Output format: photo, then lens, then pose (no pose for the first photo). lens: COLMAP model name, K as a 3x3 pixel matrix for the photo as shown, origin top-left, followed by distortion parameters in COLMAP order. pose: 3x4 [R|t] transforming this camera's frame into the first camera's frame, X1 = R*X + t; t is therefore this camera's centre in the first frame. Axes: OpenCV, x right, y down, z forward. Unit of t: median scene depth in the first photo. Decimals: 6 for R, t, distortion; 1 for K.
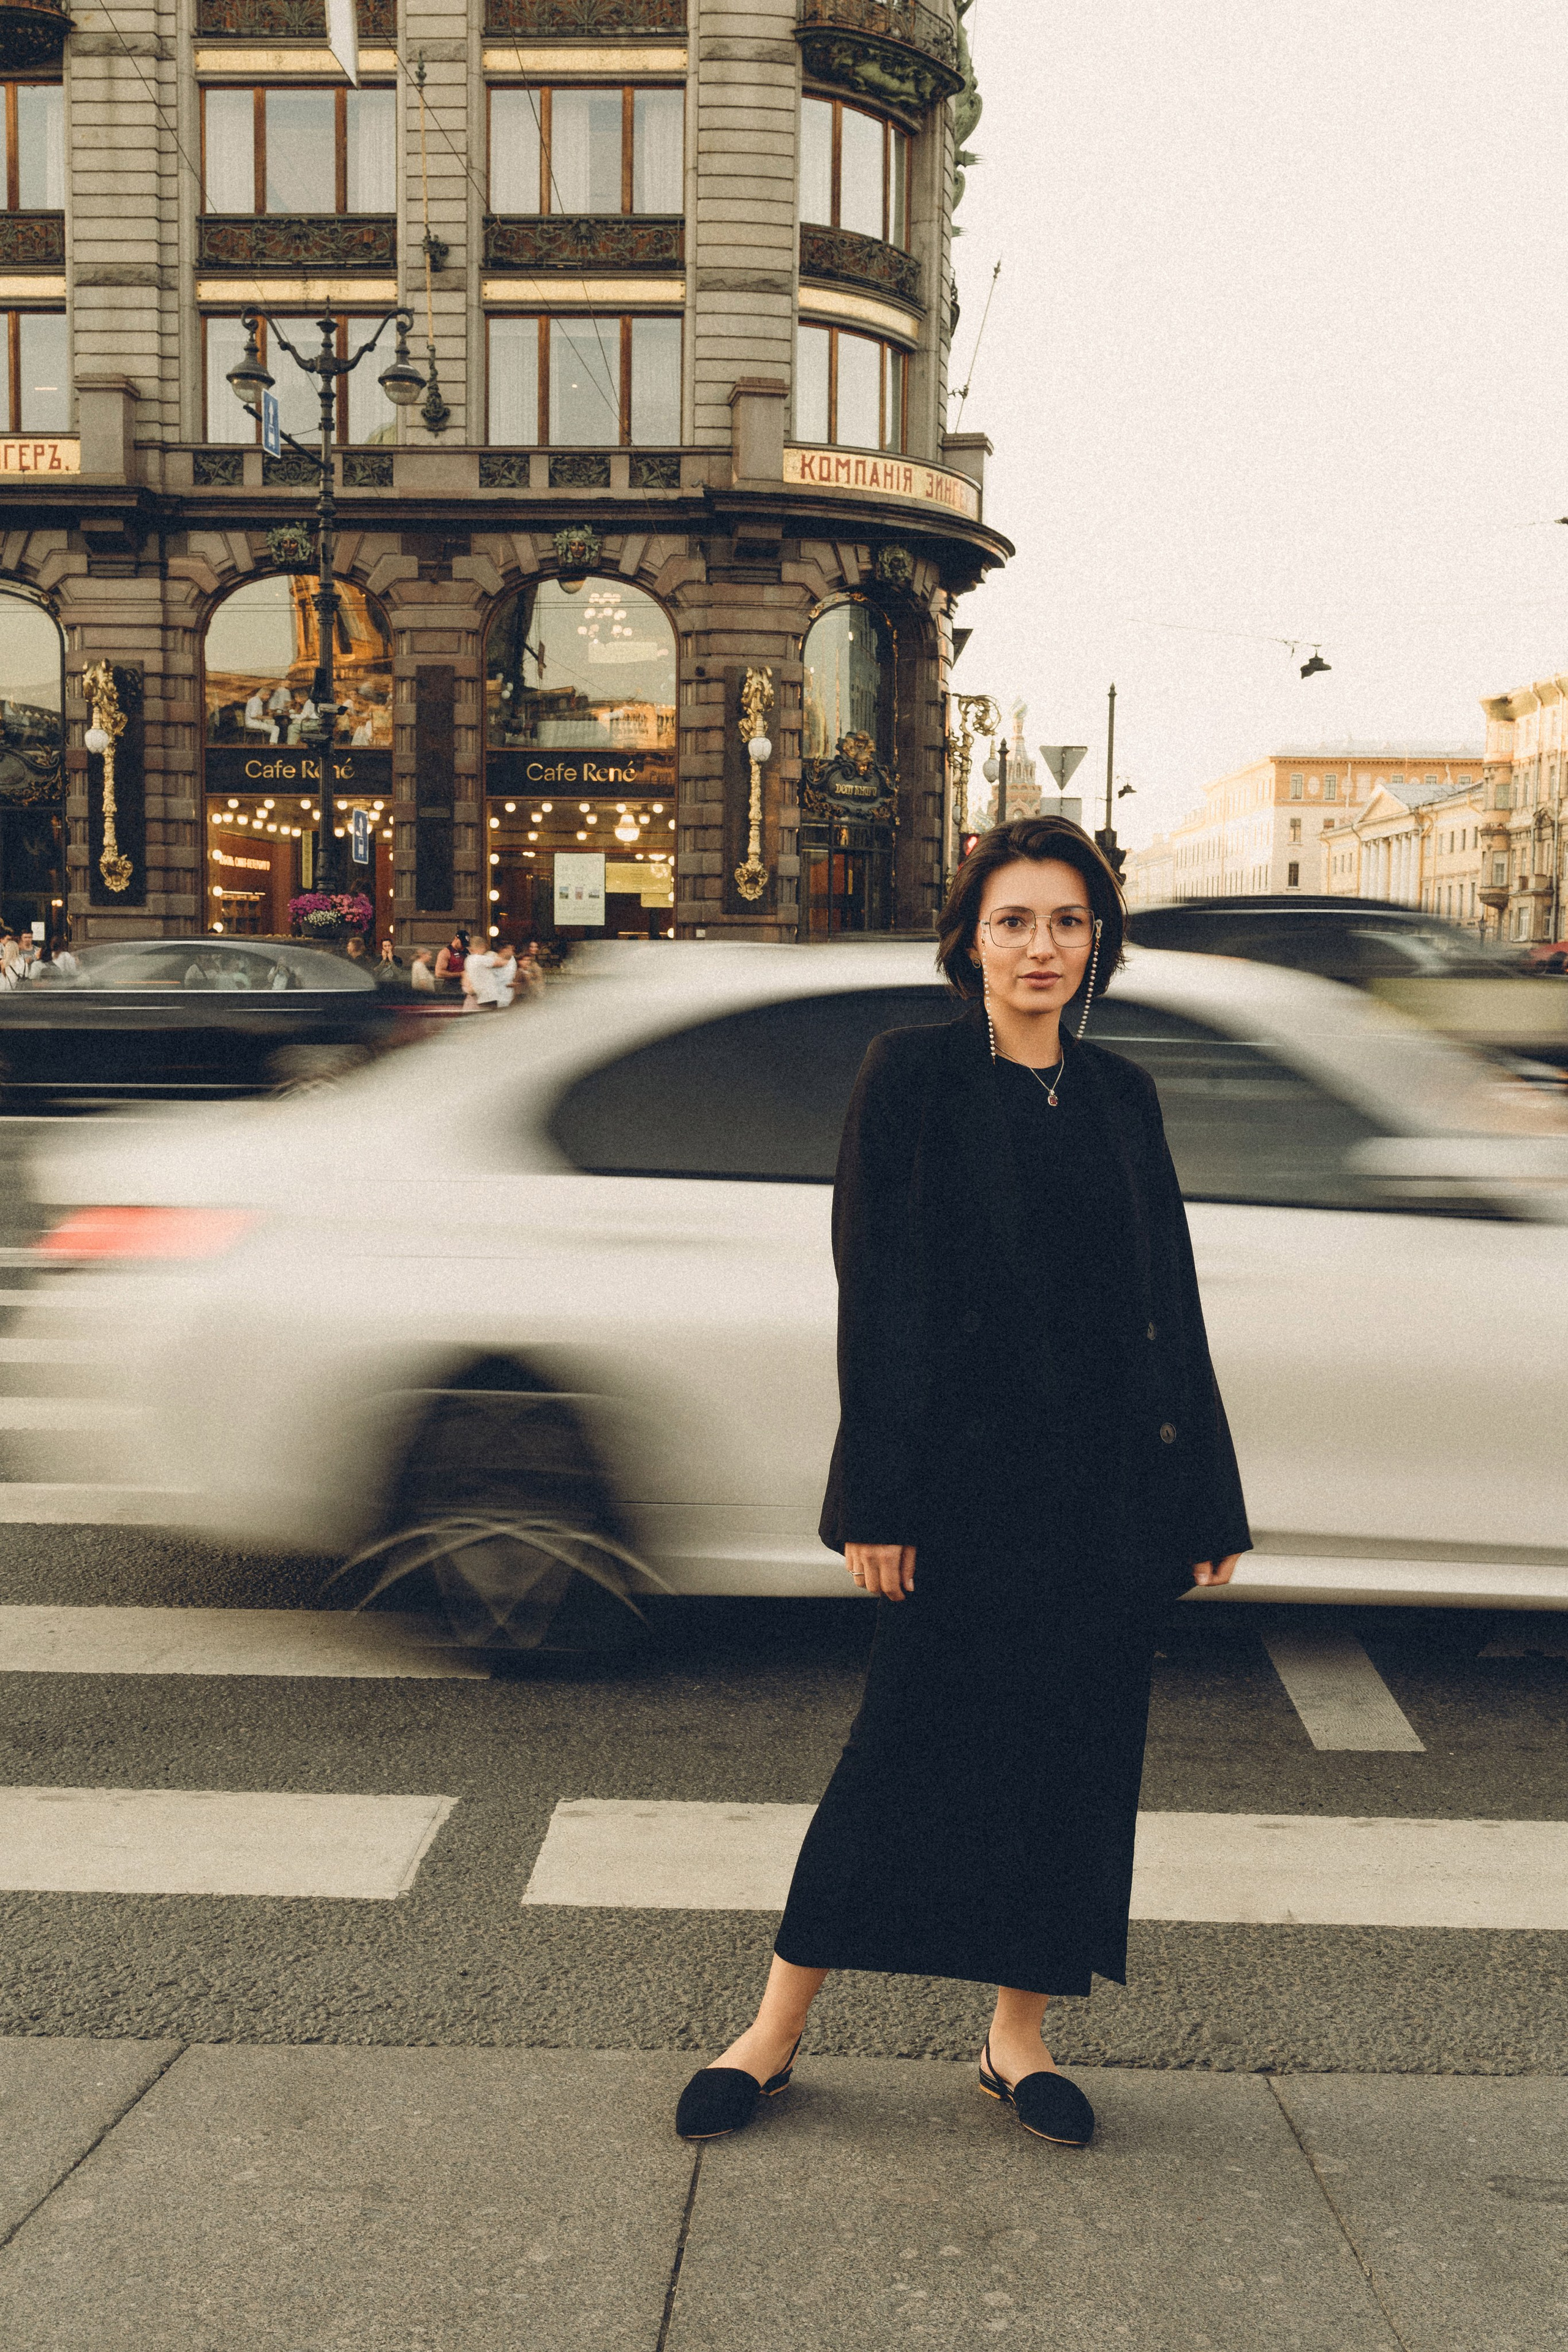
lens RADIAL K [[2330.5, 0, 789.7], [0, 2330.5, 1178.0], [0, 0, 1]] dist [0.008025, 0.000074]
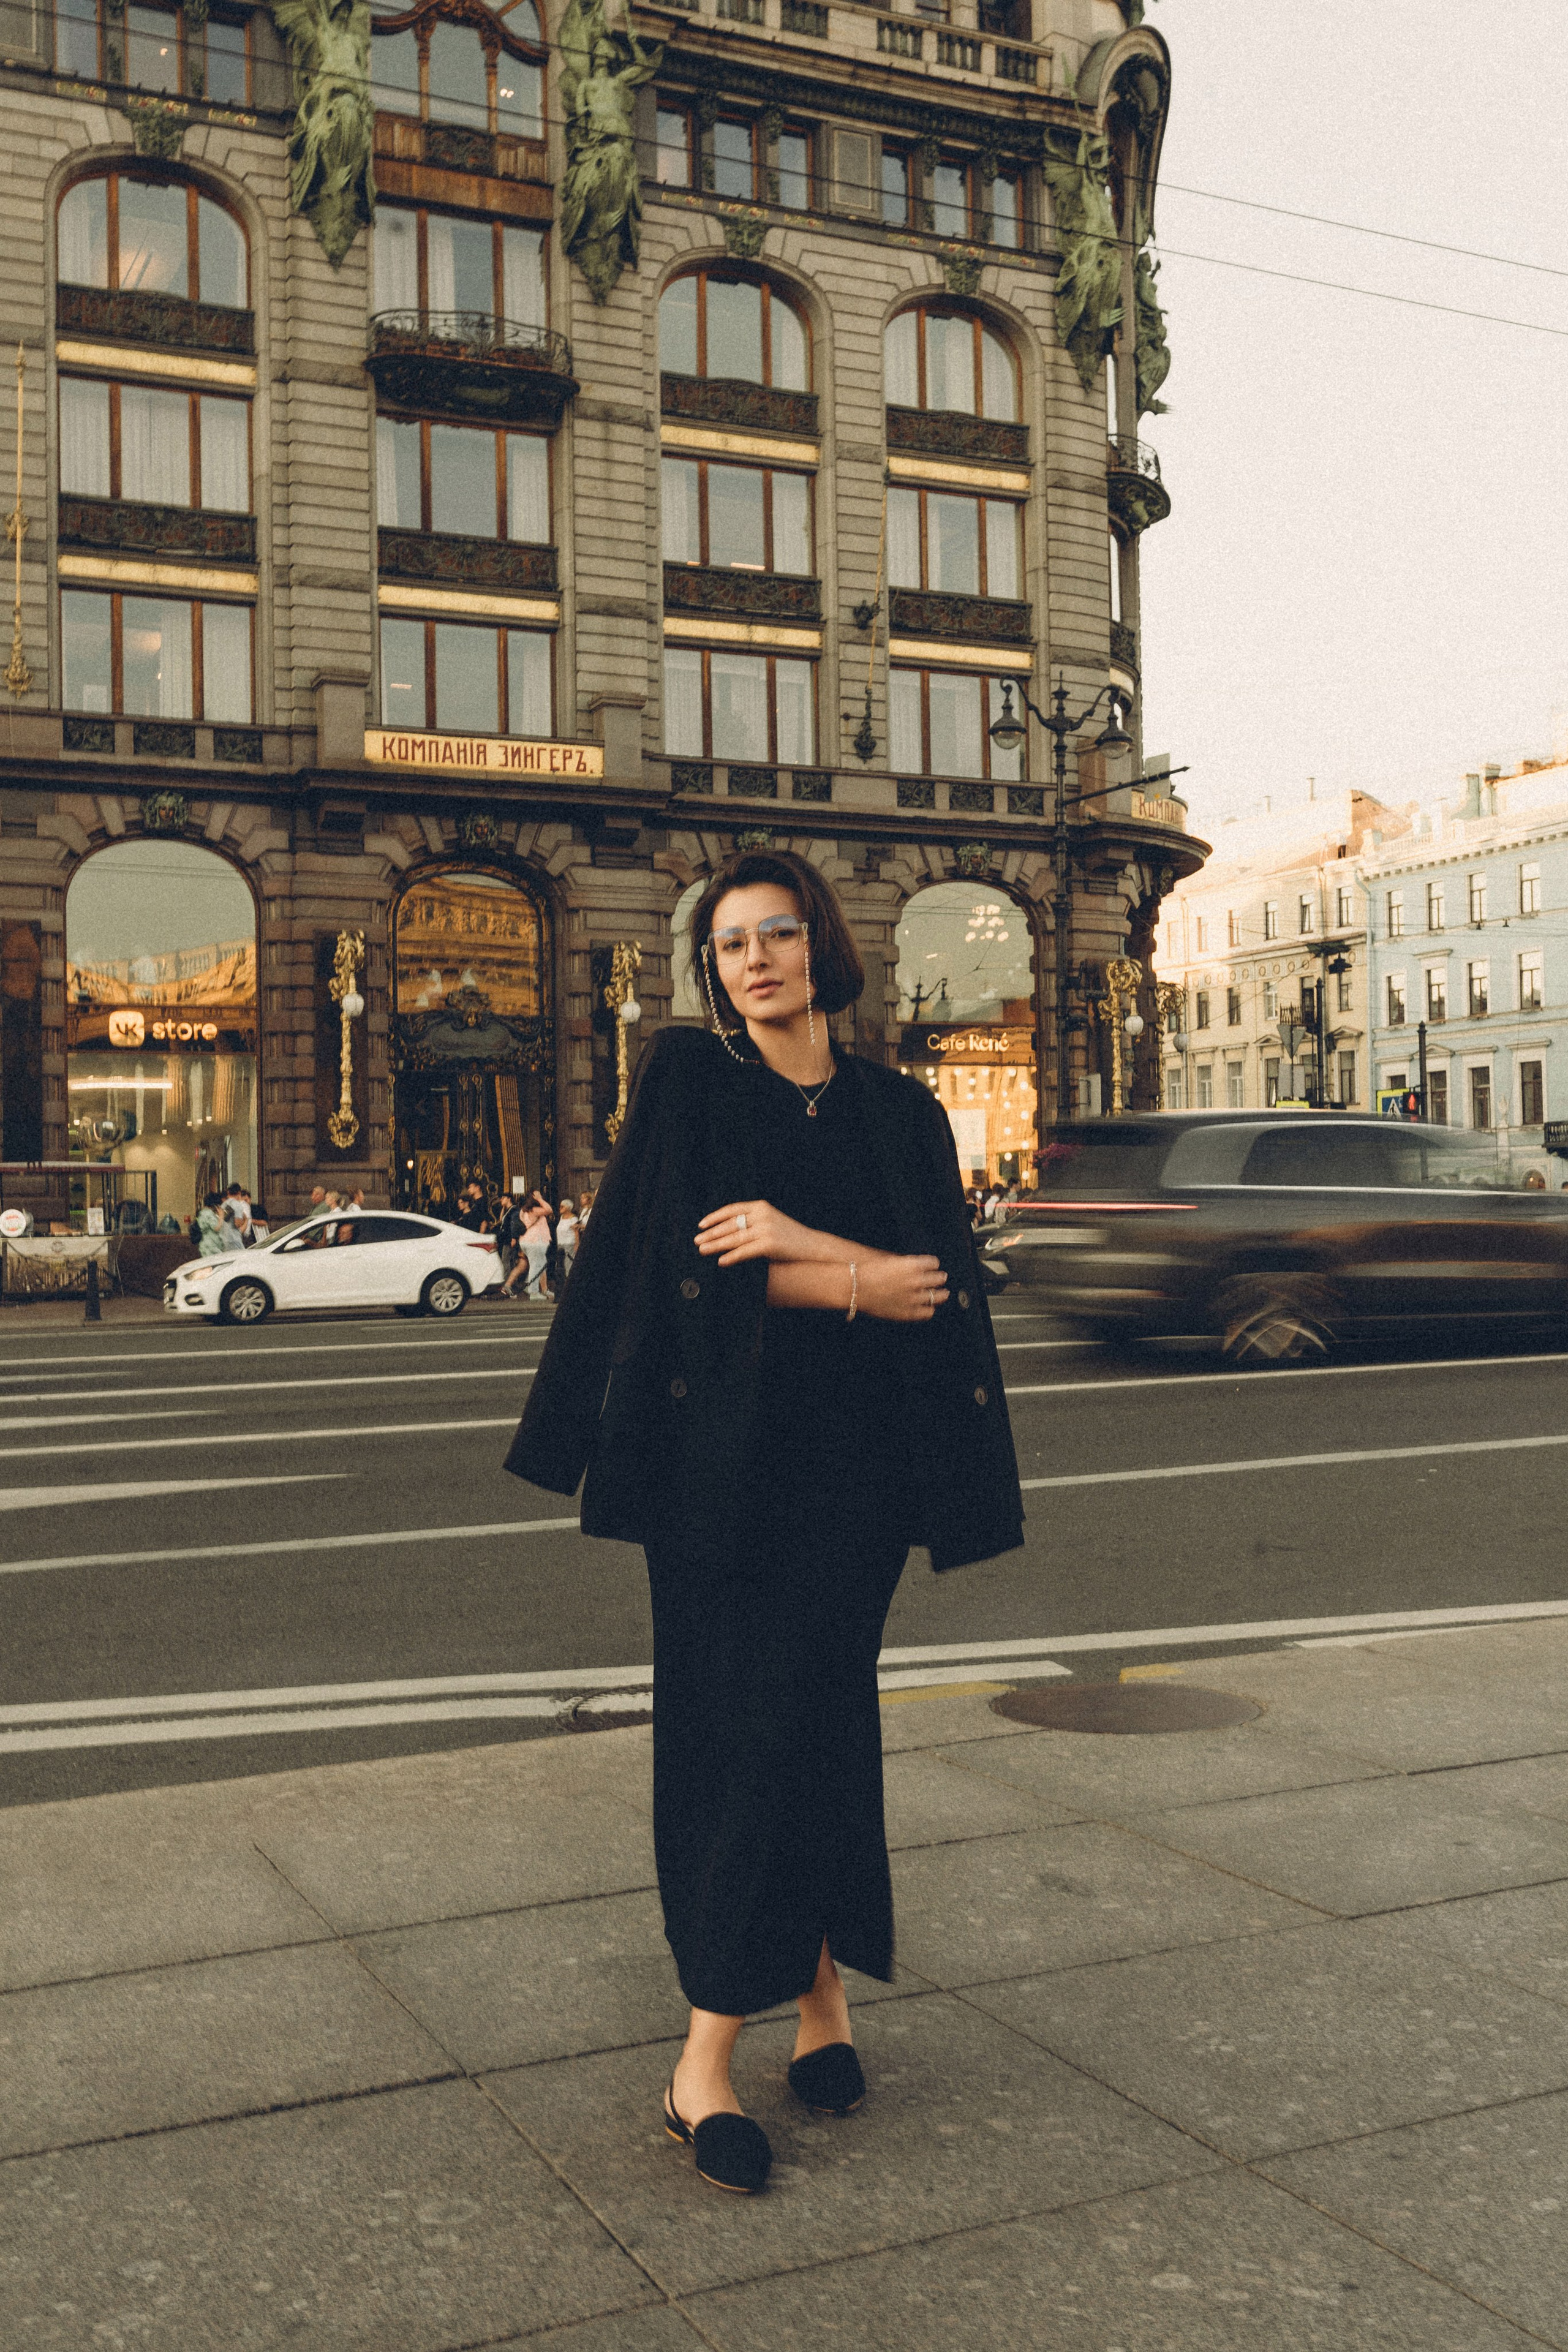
lens RADIAL K [[2234.3, 0, 777.9], [0, 2234.3, 1187.7], [0, 0, 1]] dist [-0.009424, 0.005881]
pose [[0.894273, -0.022799, 0.446940, -0.701283], [0.066289, 0.994433, -0.081908, -0.012137], [-0.442584, 0.102875, 0.890806, 0.027470]]
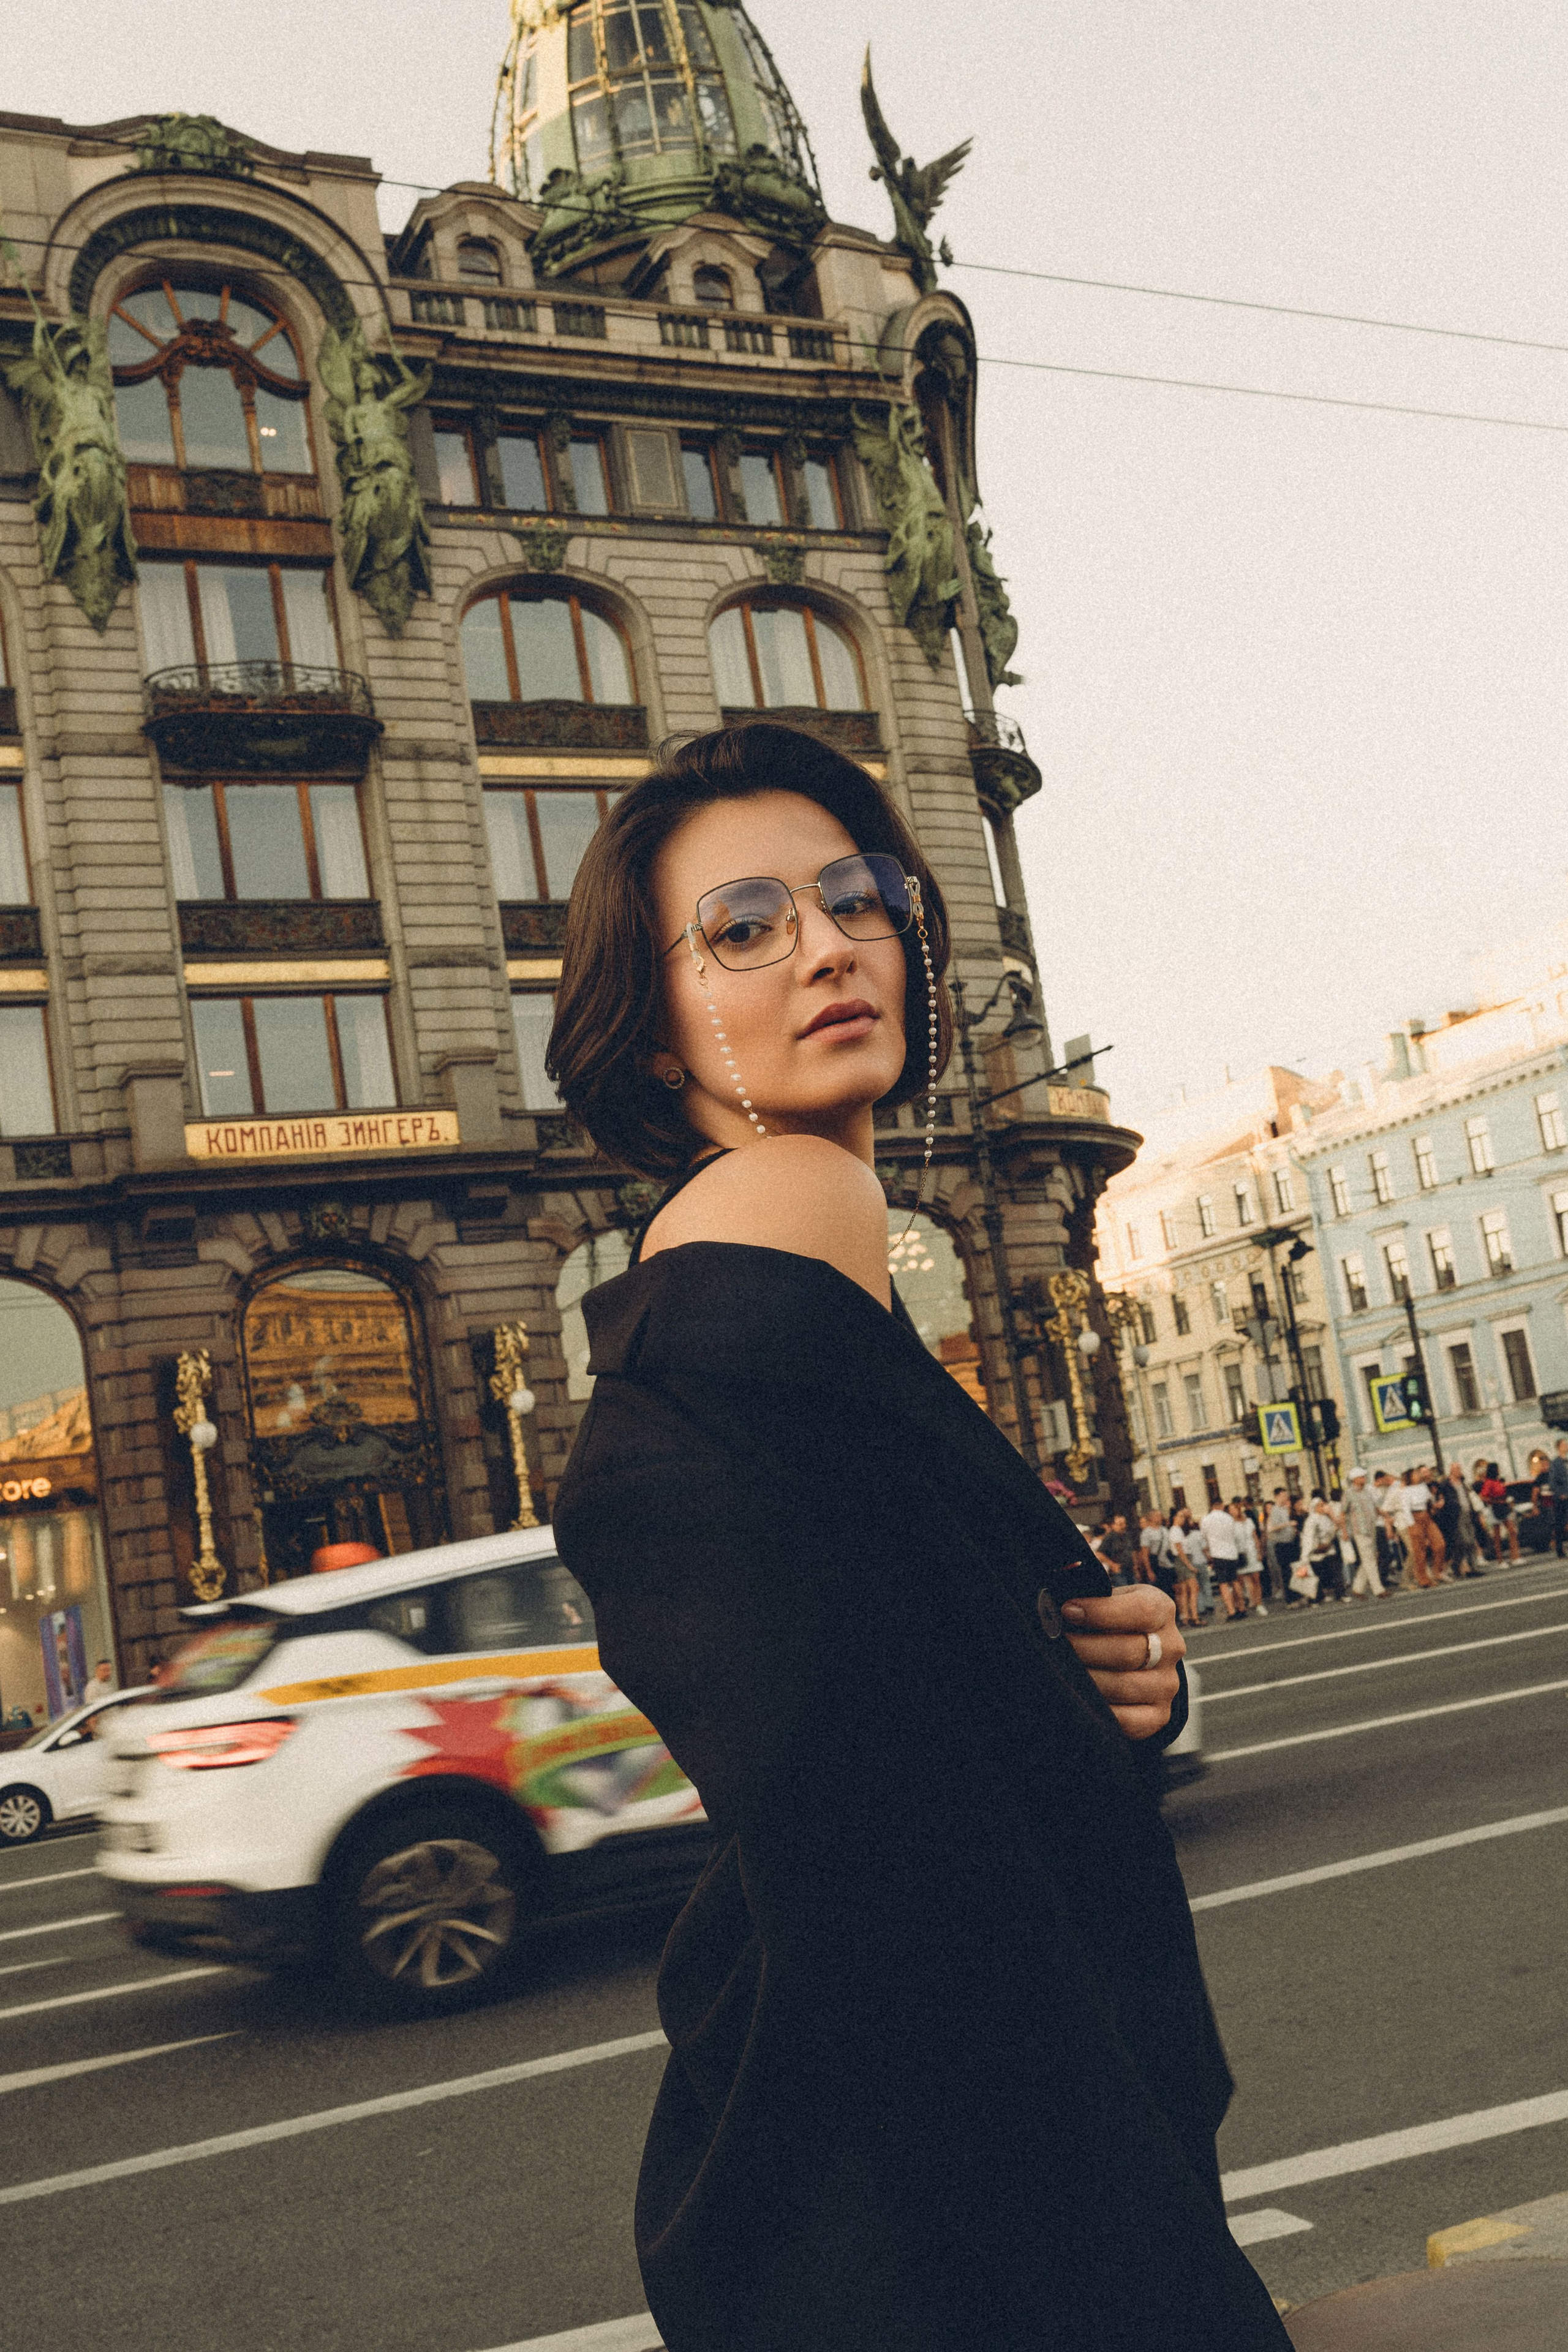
lens RADIAL K [[2451.5, 0, 774.9], [0, 2451.5, 1252.1], [0, 0, 1]] dist [0.000025, -0.004714]
pose [[0.870563, -0.077996, 0.485836, -0.687009], [0.200743, 0.957751, -0.205951, -0.015118], [-0.449247, 0.276822, 0.849439, 0.064345]]
